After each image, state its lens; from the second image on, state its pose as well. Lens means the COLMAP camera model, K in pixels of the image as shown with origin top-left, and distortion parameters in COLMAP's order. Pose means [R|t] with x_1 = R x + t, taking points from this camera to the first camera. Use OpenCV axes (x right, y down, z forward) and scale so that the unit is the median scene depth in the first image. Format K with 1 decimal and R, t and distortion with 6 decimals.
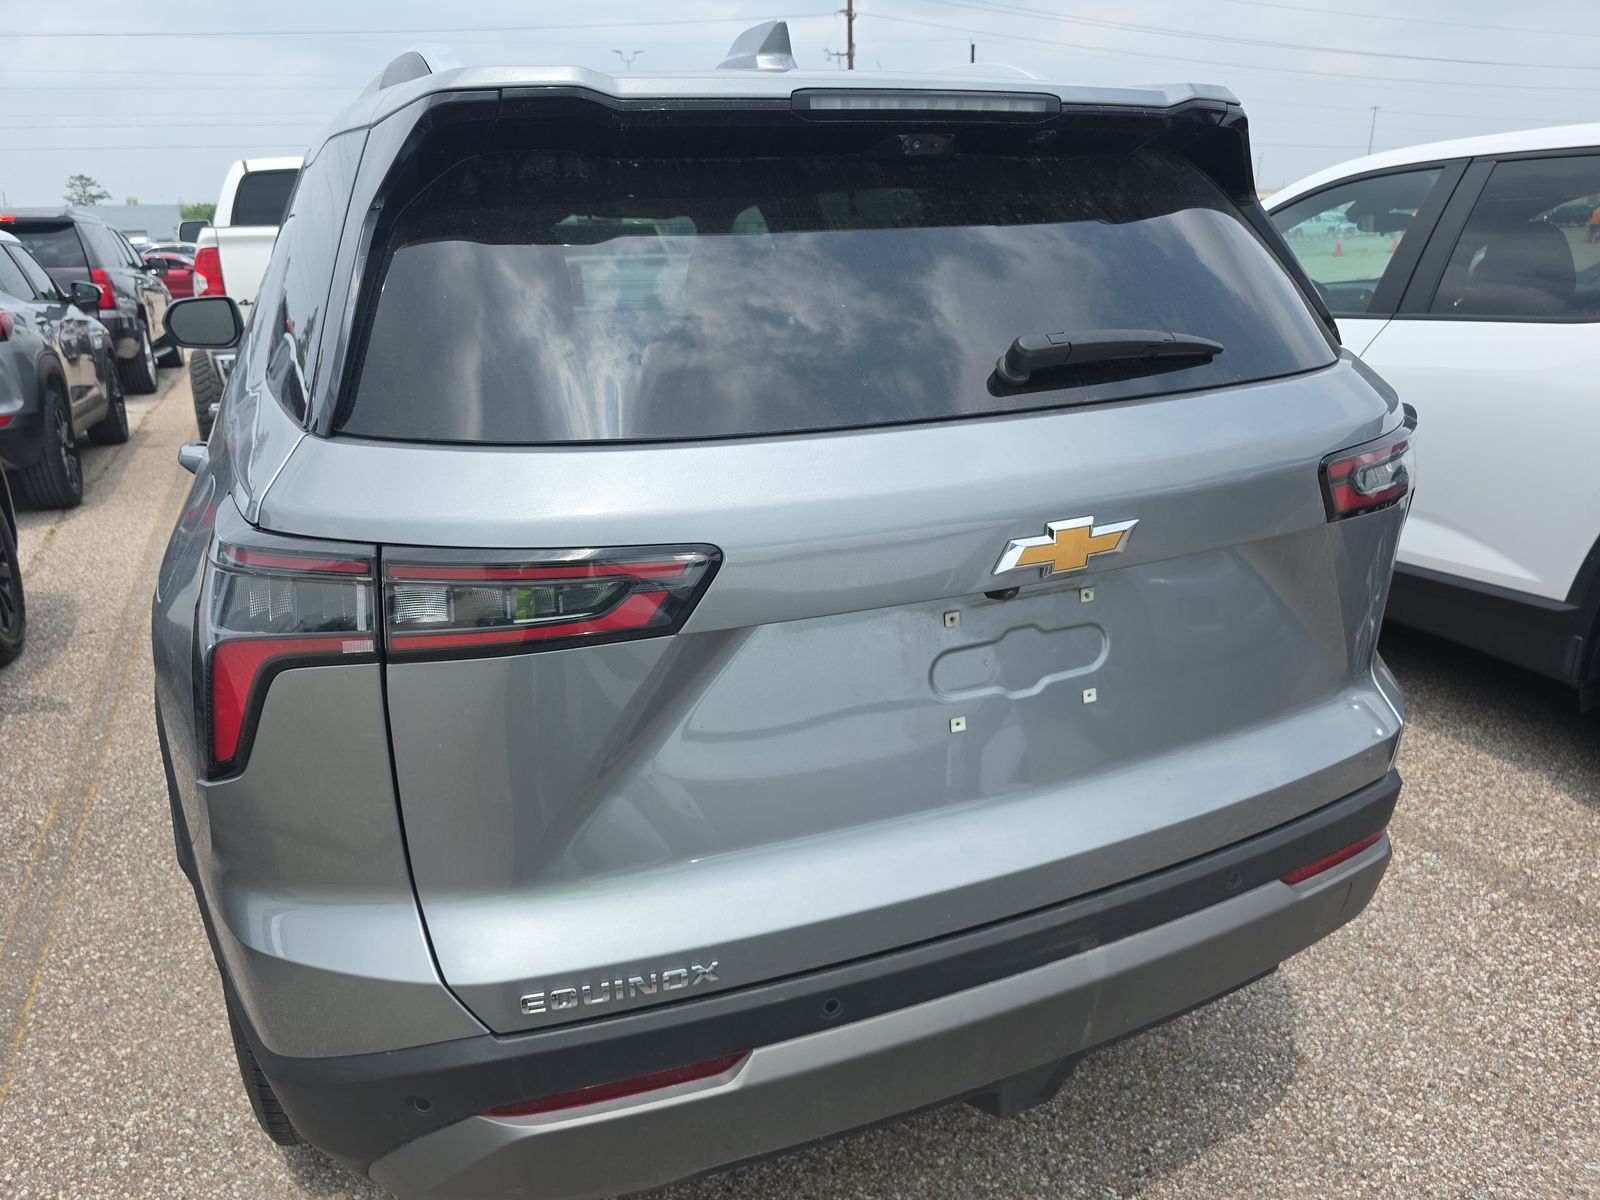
lens RADIAL K [[1080.2, 0, 795.9], [0, 1080.2, 602.2], [0, 0, 1]] dist [0.016022, -0.023090]
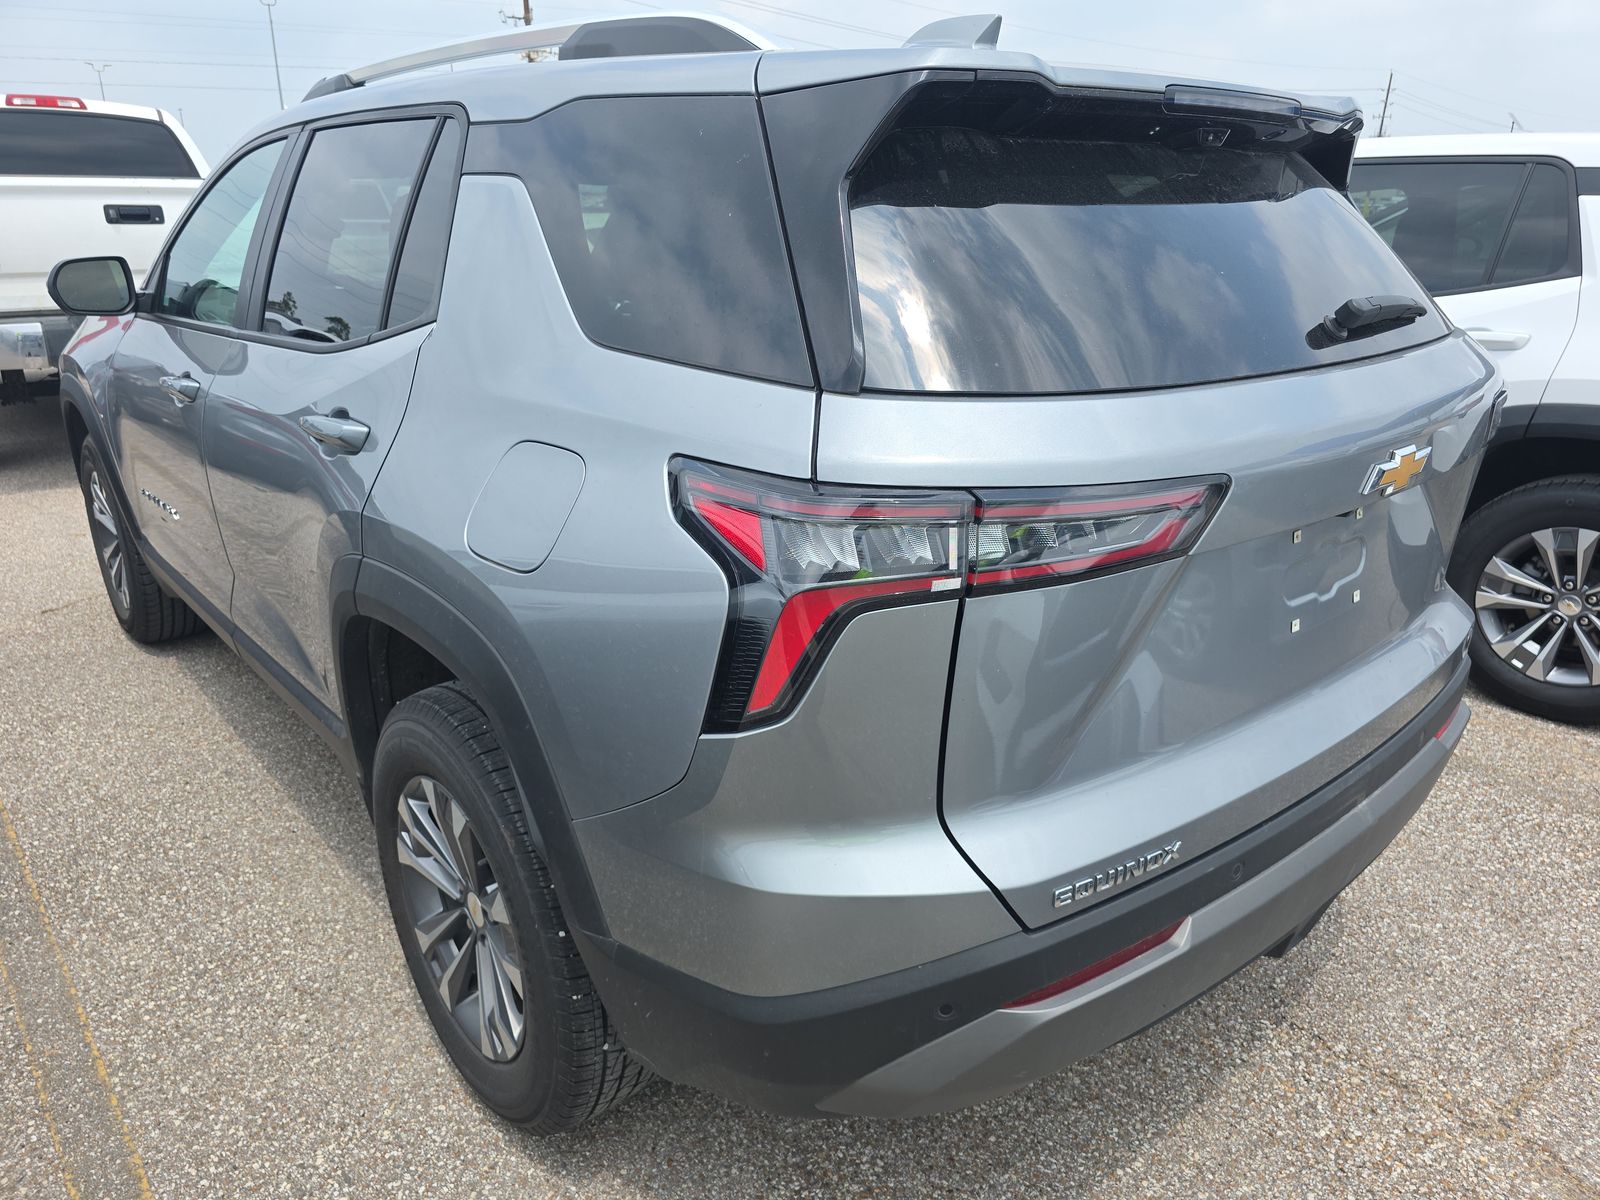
lens RADIAL K [[1080.2, 0, 812.0], [0, 1080.2, 587.6], [0, 0, 1]] dist [0.016022, -0.023090]
pose [[0.955331, -0.070782, 0.286936, -0.469958], [0.067439, 0.997491, 0.021529, 0.006232], [-0.287740, -0.001217, 0.957708, 0.002036]]
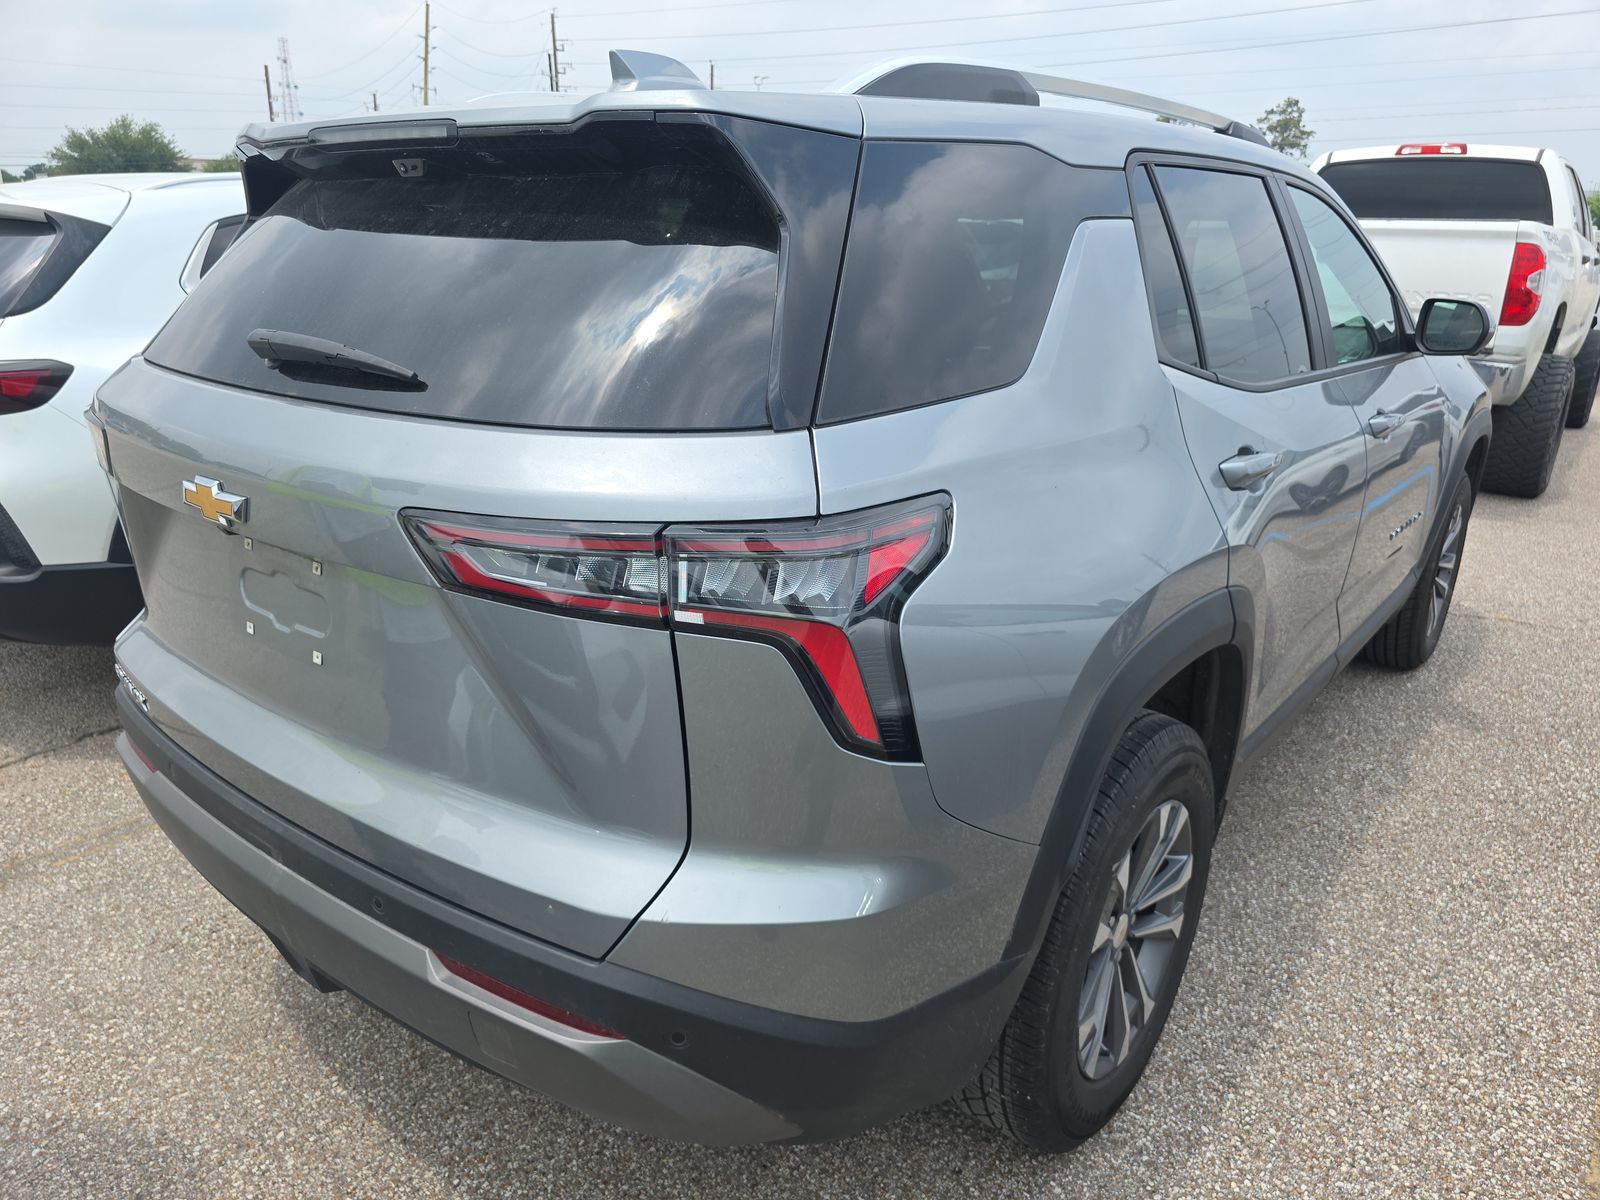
lens RADIAL K [[1080.2, 0, 806.8], [0, 1080.2, 602.8], [0, 0, 1]] dist [0.016022, -0.023090]
pose [[0.485126, 0.321403, -0.813236, 0.998376], [-0.310928, 0.932628, 0.183108, -0.233931], [0.817298, 0.164028, 0.552376, 0.550802]]
